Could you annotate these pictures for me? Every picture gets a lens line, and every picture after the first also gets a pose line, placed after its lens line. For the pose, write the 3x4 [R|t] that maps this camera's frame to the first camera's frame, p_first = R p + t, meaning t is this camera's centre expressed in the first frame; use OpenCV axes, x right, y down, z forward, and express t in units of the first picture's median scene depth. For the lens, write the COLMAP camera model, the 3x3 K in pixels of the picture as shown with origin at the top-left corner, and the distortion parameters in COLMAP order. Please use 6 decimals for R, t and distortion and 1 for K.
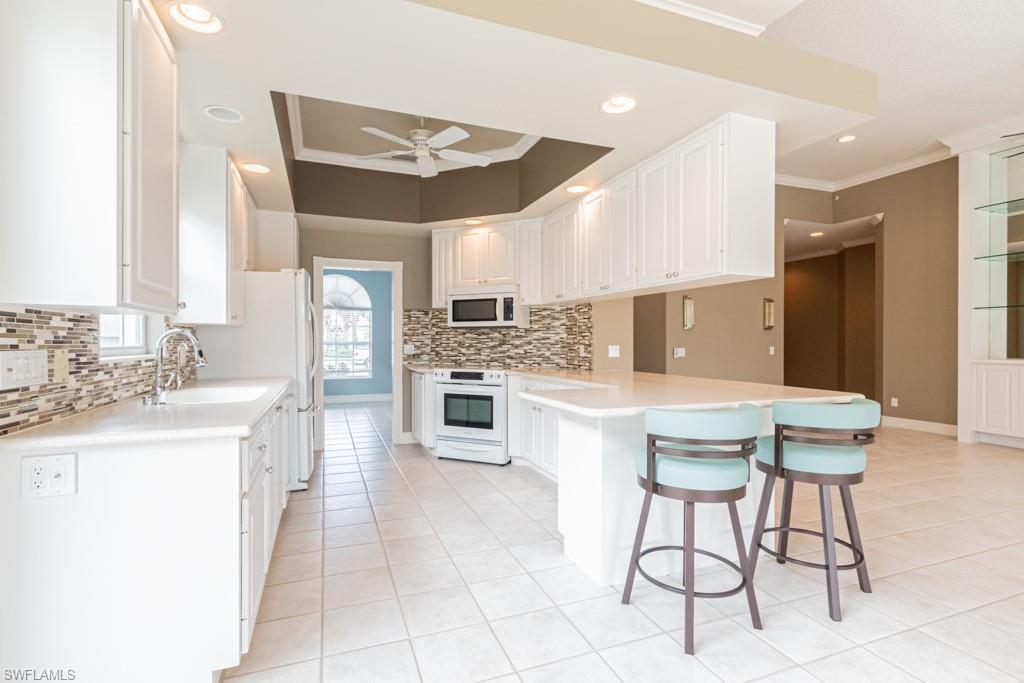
lens RADIAL K [[468.6, 0, 504.9], [0, 468.6, 344.8], [0, 0, 1]] dist [0.001159, 0.000229]
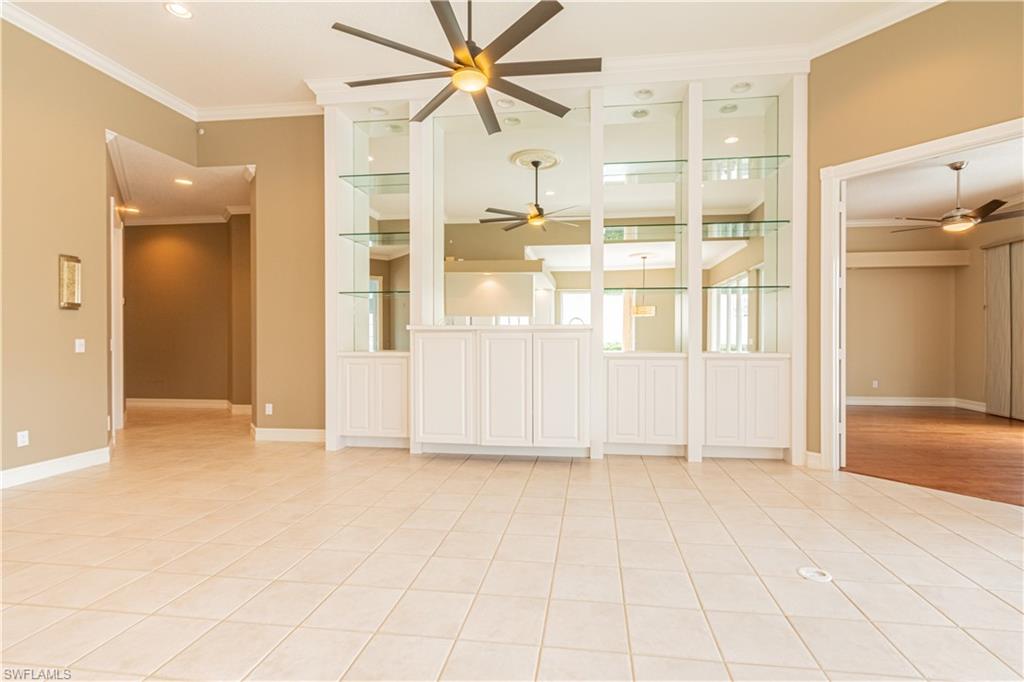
lens RADIAL K [[476.3, 0, 512.0], [0, 476.3, 341.0], [0, 0, 1]] dist [-0.000963, 0.000104]
pose [[0.499864, -0.005099, 0.866089, 0.407979], [0.007036, 0.999974, 0.001827, 0.011567], [-0.866076, 0.005180, 0.499886, 0.295190]]
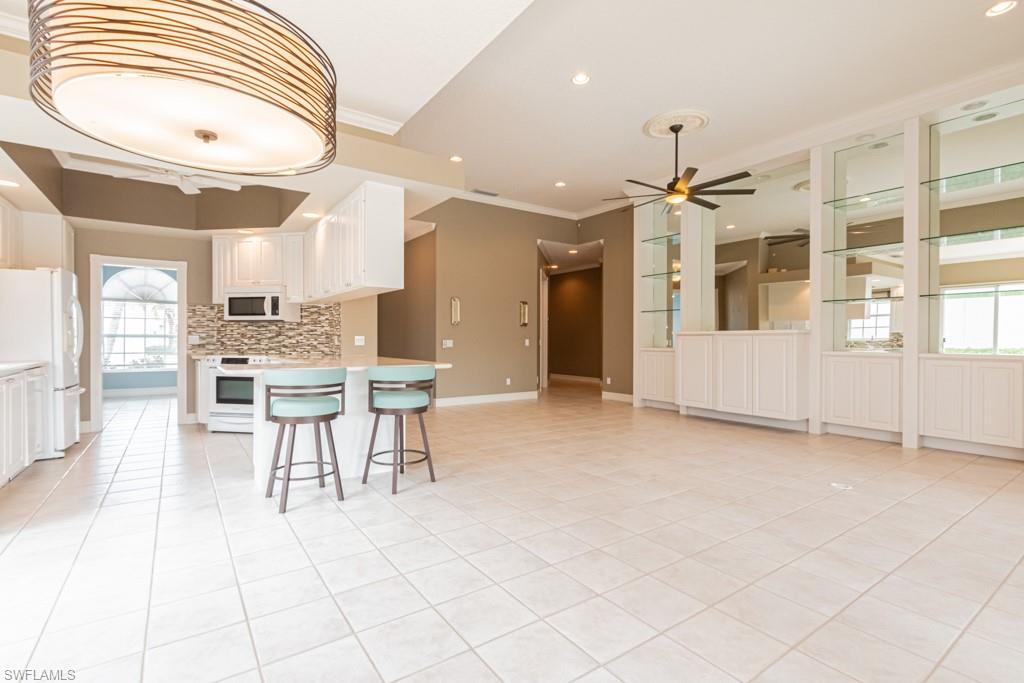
lens RADIAL K [[476.3, 0, 512.0], [0, 476.3, 341.5], [0, 0, 1]] dist [-0.000963, 0.000104]
pose [[0.971518, 0.002549, 0.236953, 0.282085], [-0.001971, 0.999994, -0.002675, 0.016138], [-0.236959, 0.002132, 0.971517, -0.307426]]
